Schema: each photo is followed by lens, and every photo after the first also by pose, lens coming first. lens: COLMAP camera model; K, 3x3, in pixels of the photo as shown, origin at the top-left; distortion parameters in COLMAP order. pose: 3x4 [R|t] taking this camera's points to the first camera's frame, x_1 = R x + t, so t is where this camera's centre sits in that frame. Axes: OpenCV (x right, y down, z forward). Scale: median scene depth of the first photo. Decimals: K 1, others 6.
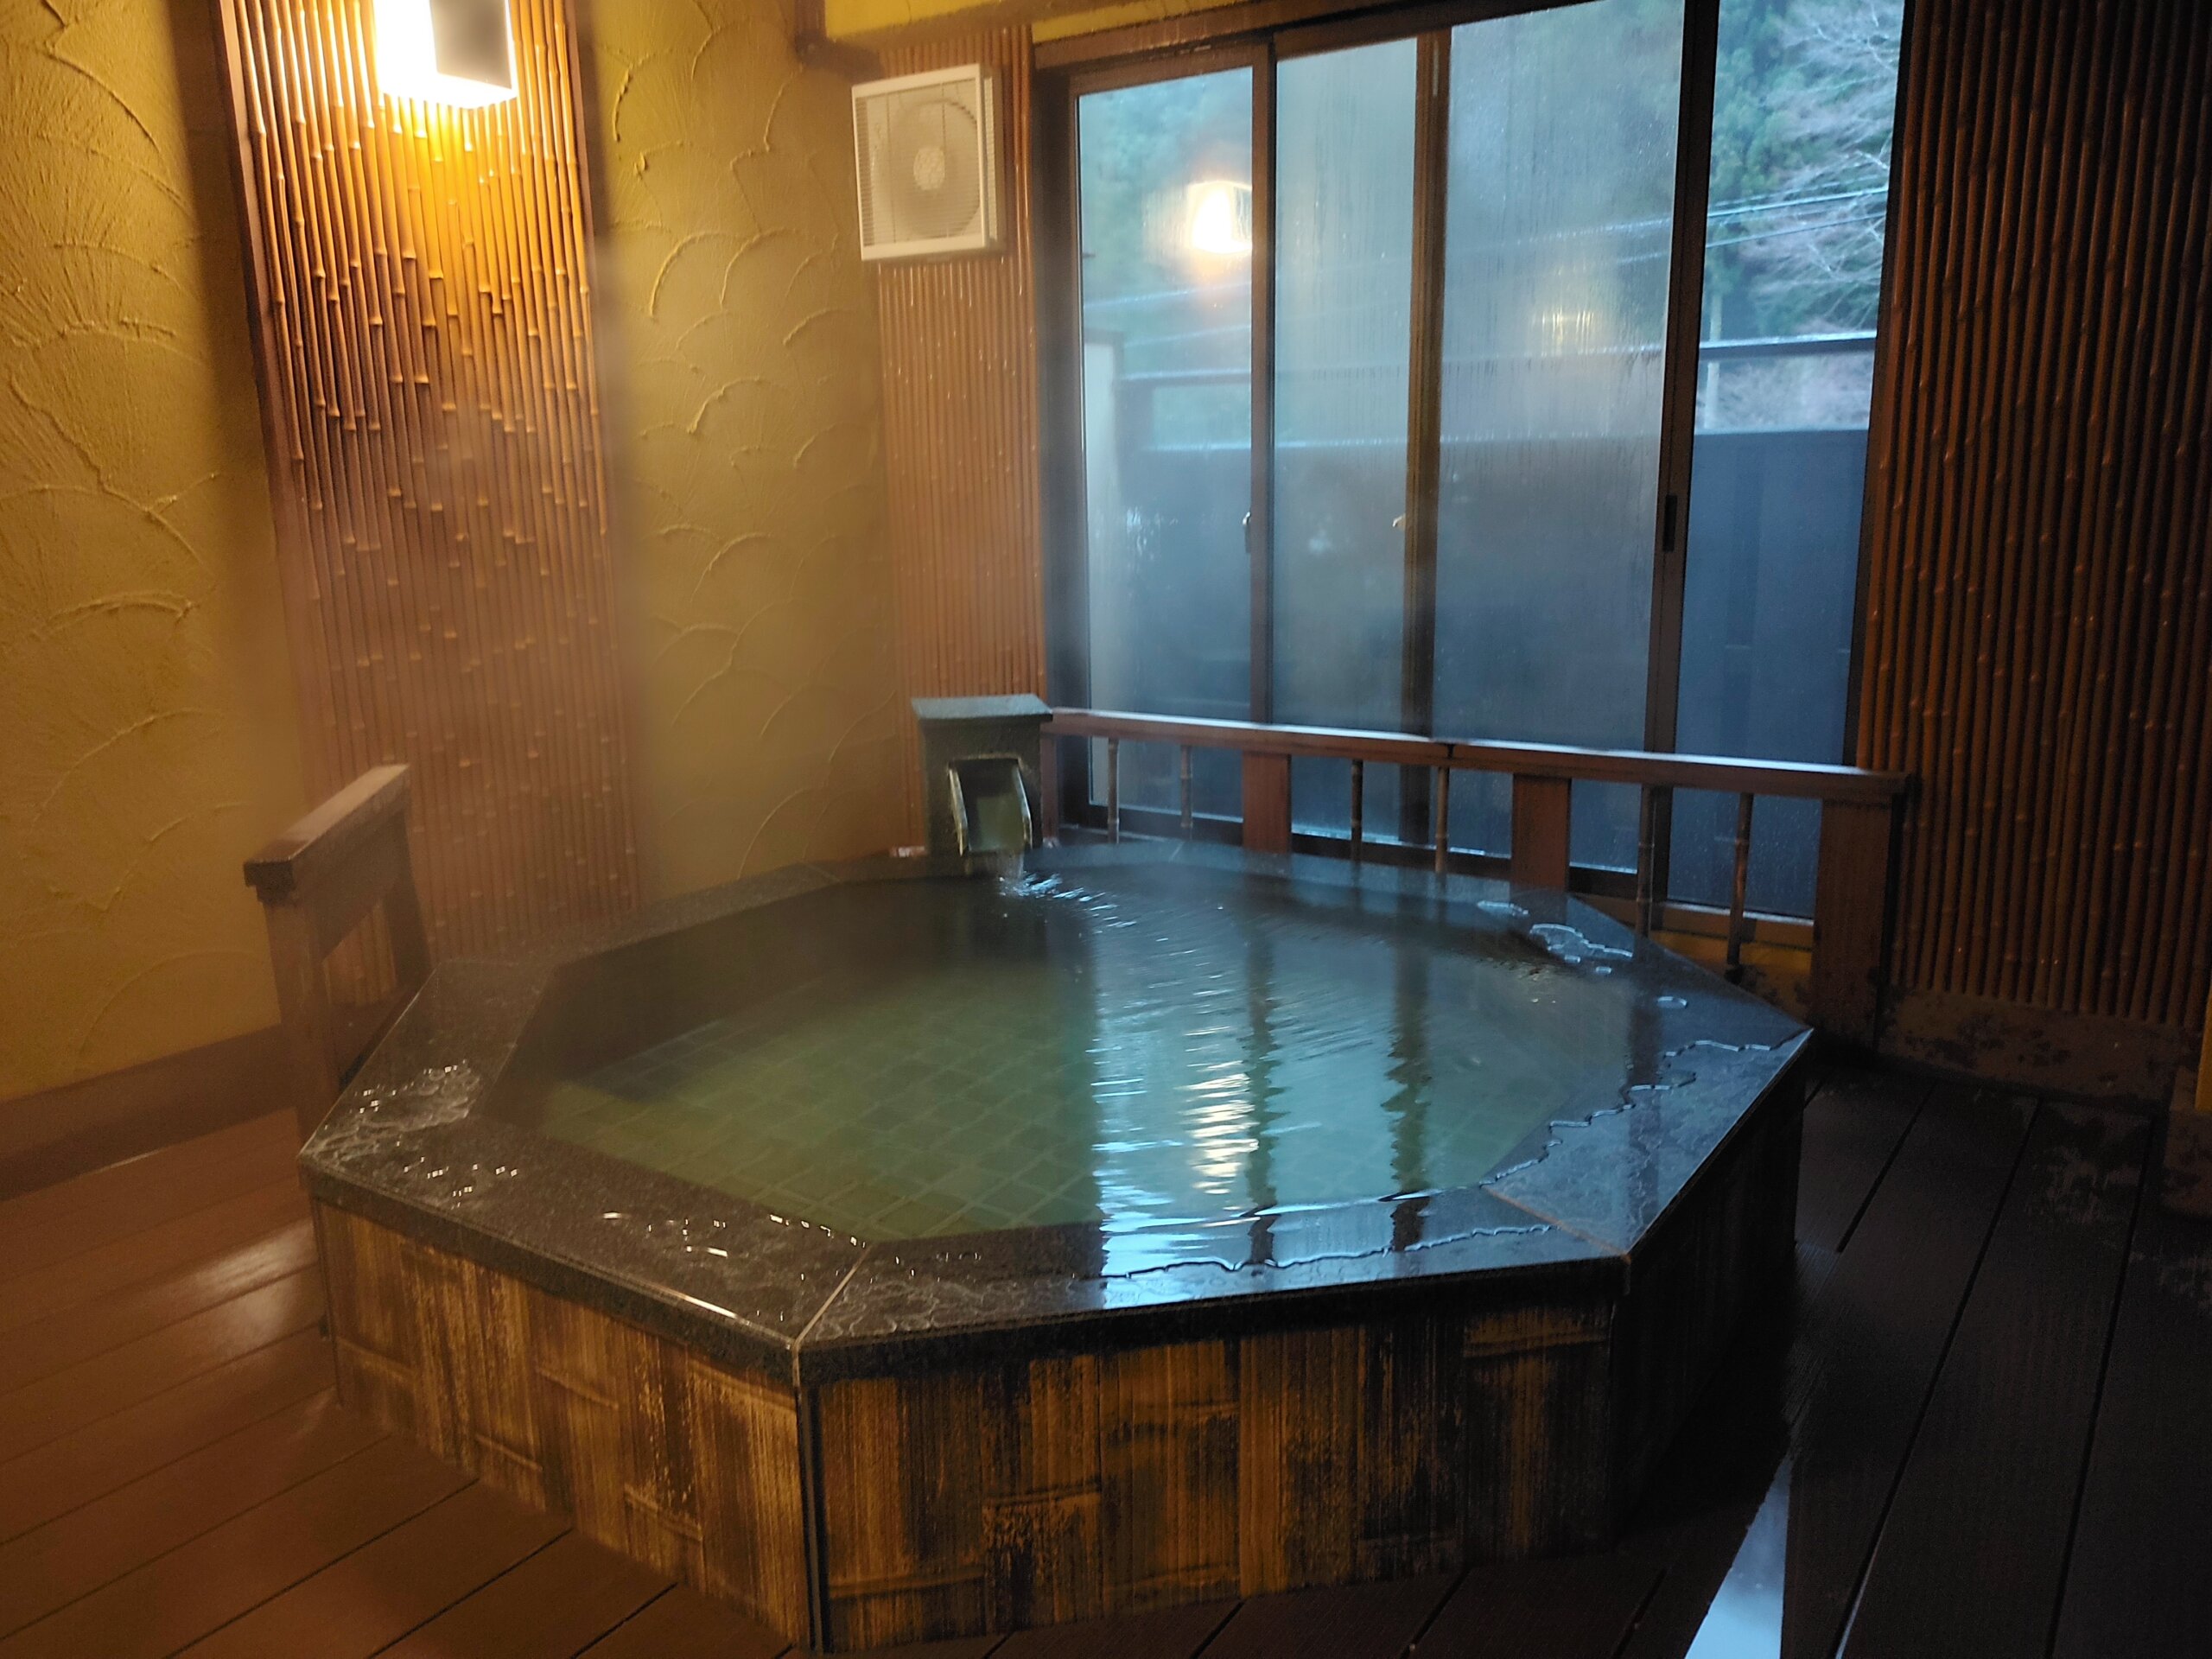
lens RADIAL K [[1657.3, 0, 1106.0], [0, 1657.3, 829.5], [0, 0, 1]] dist [0.064520, 0.007577]
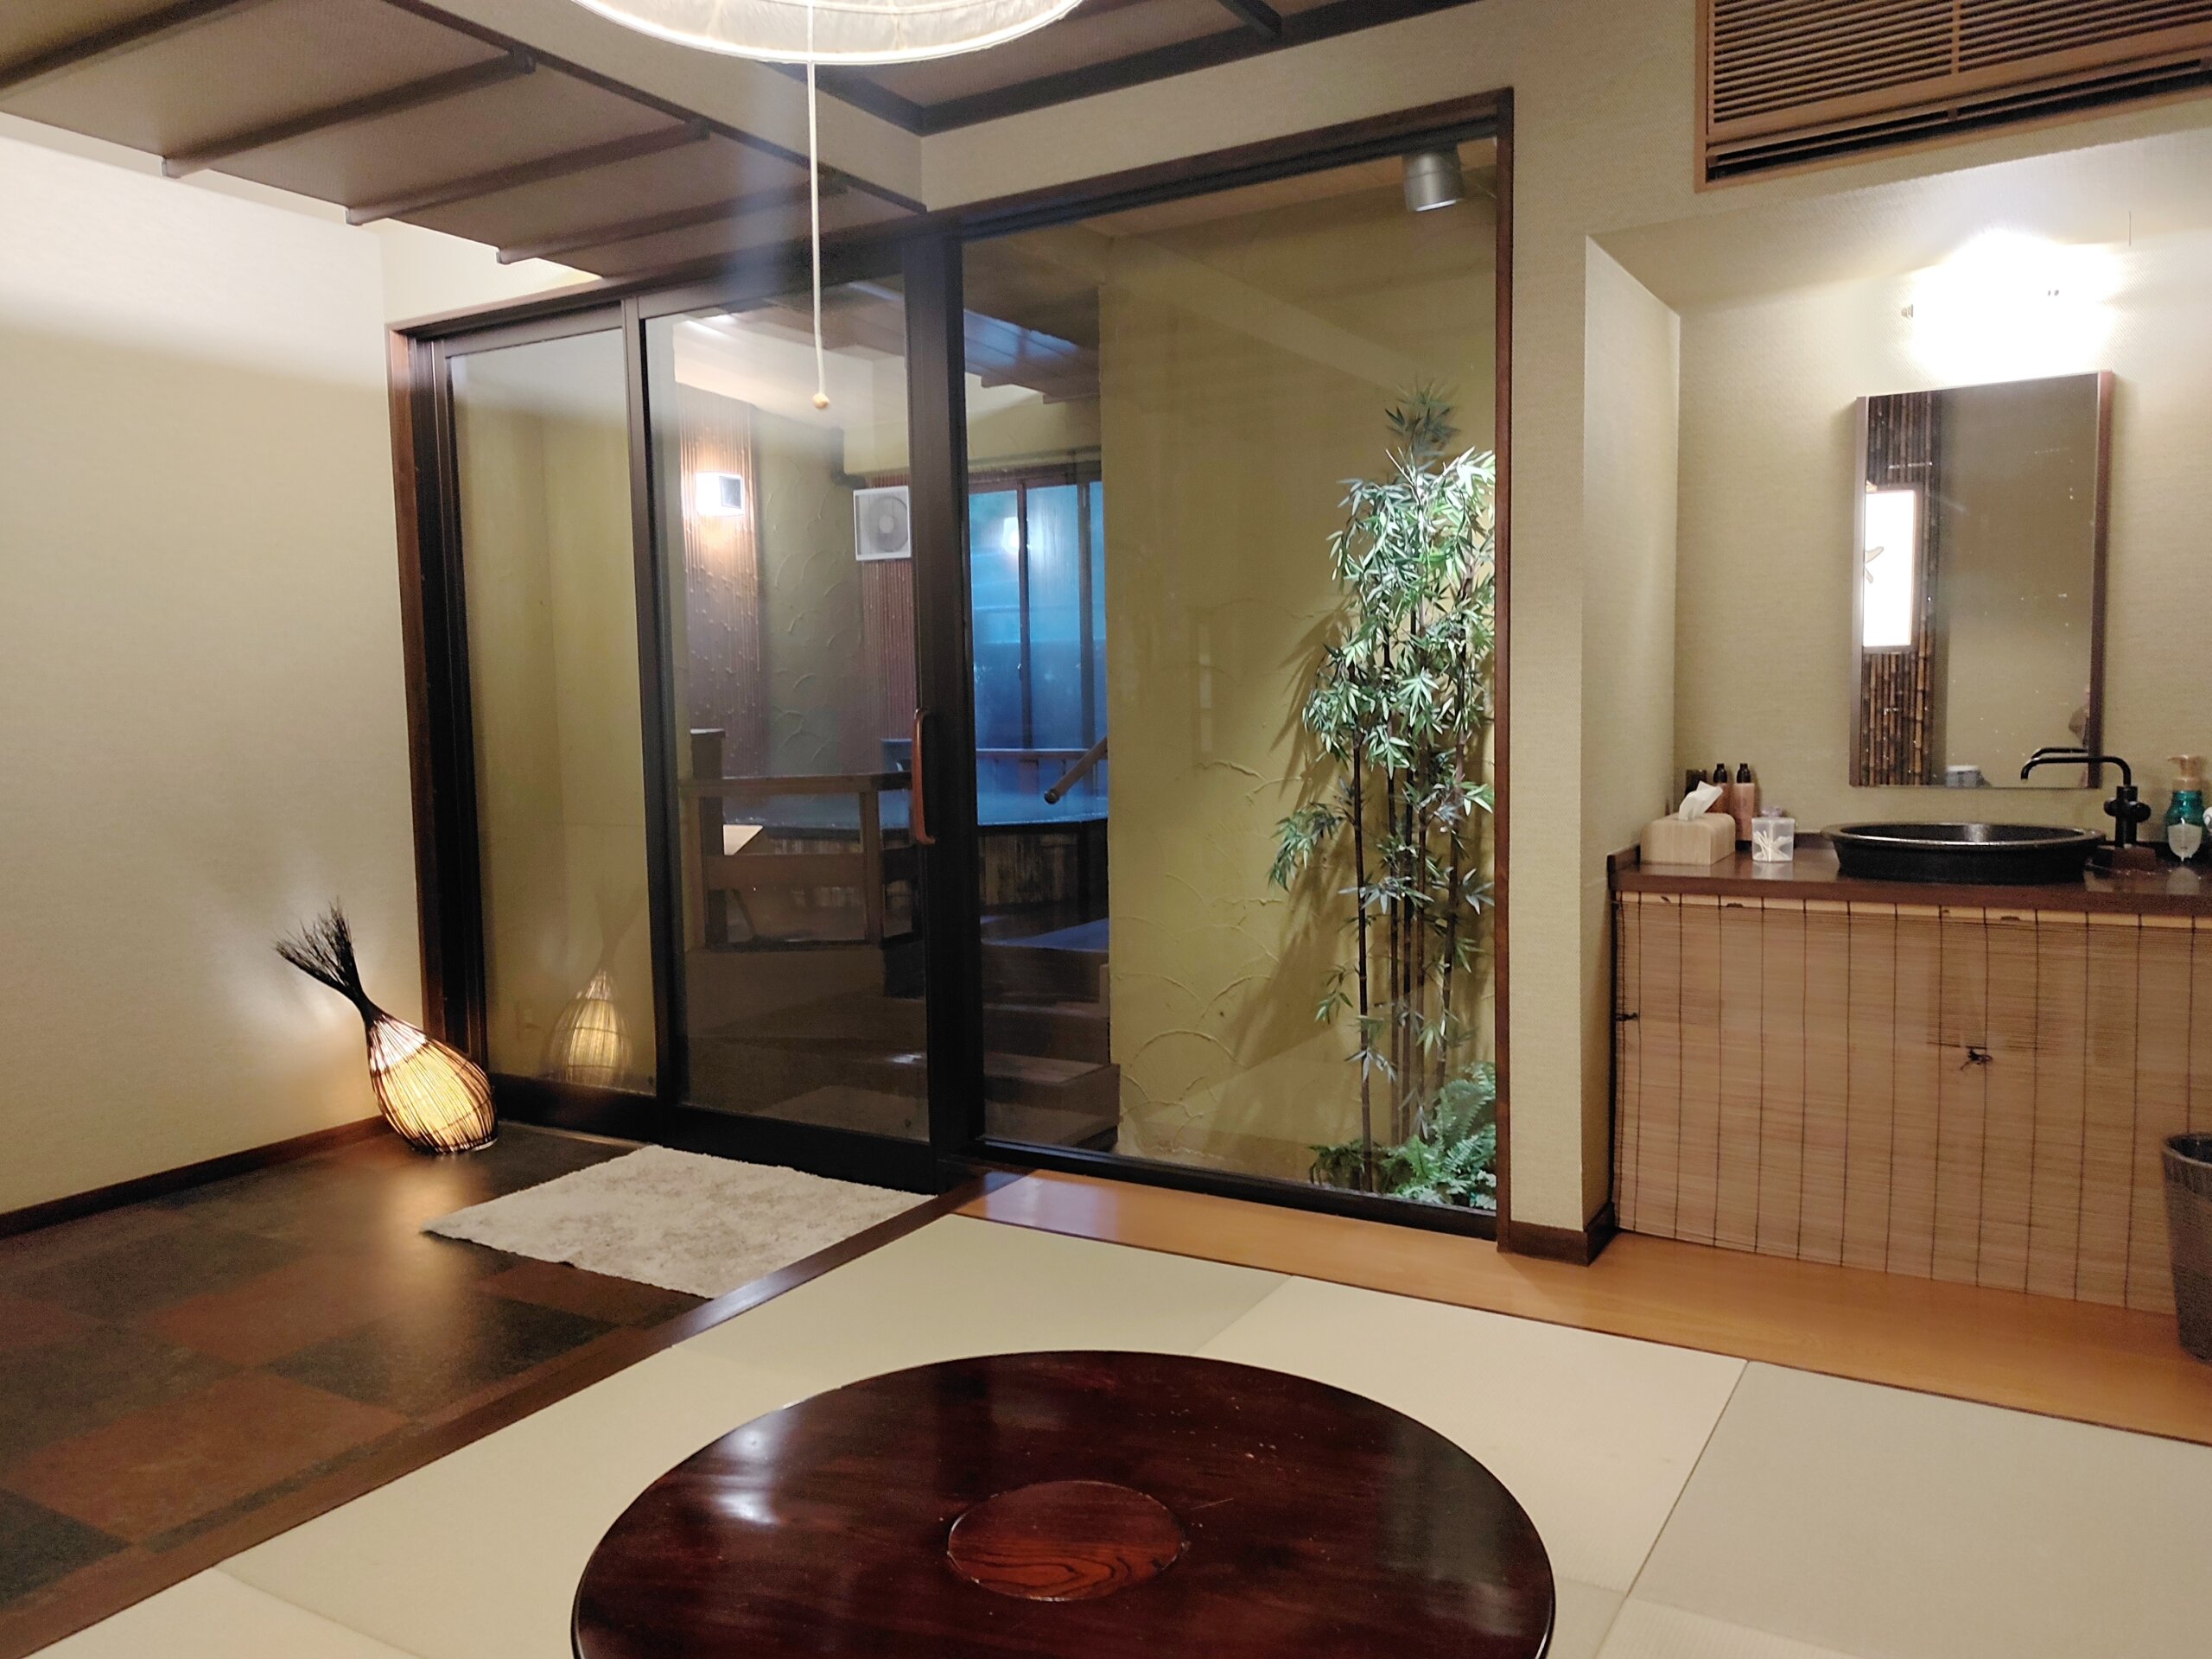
lens RADIAL K [[1657.3, 0, 1106.0], [0, 1657.3, 829.5], [0, 0, 1]] dist [0.064520, 0.007577]
pose [[0.997803, -0.010499, 0.065408, 0.049811], [0.018901, 0.991439, -0.129198, 0.368412], [-0.063492, 0.130151, 0.989459, -1.385587]]
